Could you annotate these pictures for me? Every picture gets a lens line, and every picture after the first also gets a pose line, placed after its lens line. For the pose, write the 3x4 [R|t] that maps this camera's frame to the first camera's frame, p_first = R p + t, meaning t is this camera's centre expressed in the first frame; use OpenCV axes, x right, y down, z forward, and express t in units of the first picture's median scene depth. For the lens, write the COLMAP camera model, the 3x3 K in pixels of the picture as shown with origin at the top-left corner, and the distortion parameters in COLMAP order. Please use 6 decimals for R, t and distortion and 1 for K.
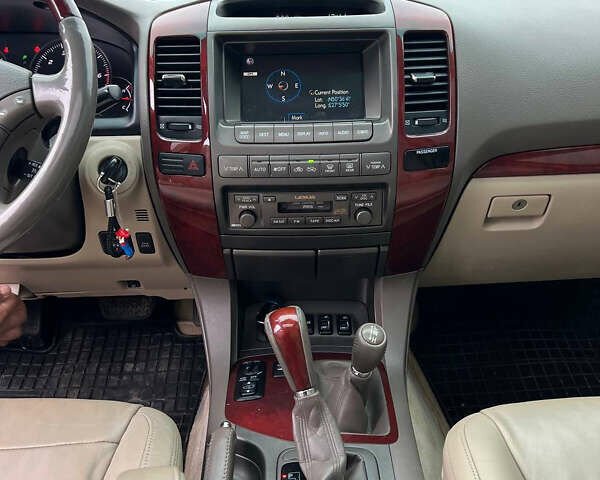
lens RADIAL K [[607.7, 0, 300.0], [0, 607.7, 240.0], [0, 0, 1]] dist [0.053527, -0.029971]
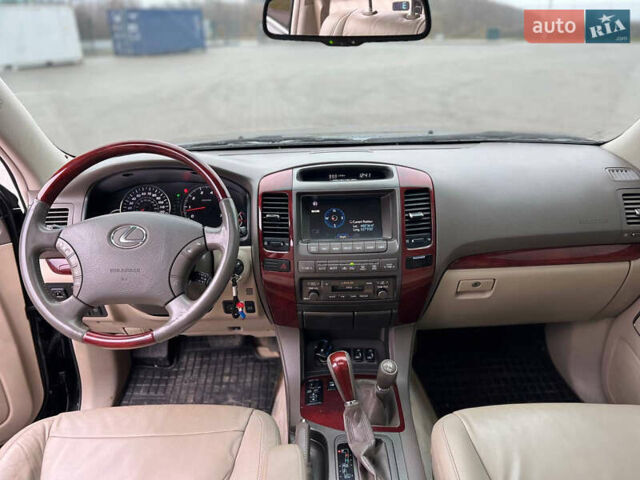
lens RADIAL K [[478.0, 0, 320.0], [0, 478.0, 240.0], [0, 0, 1]] dist [0.078910, -0.098125]
pose [[0.999925, -0.003701, -0.011670, -0.053314], [0.003079, 0.998596, -0.052878, -0.119959], [0.011850, 0.052838, 0.998533, -0.343037]]
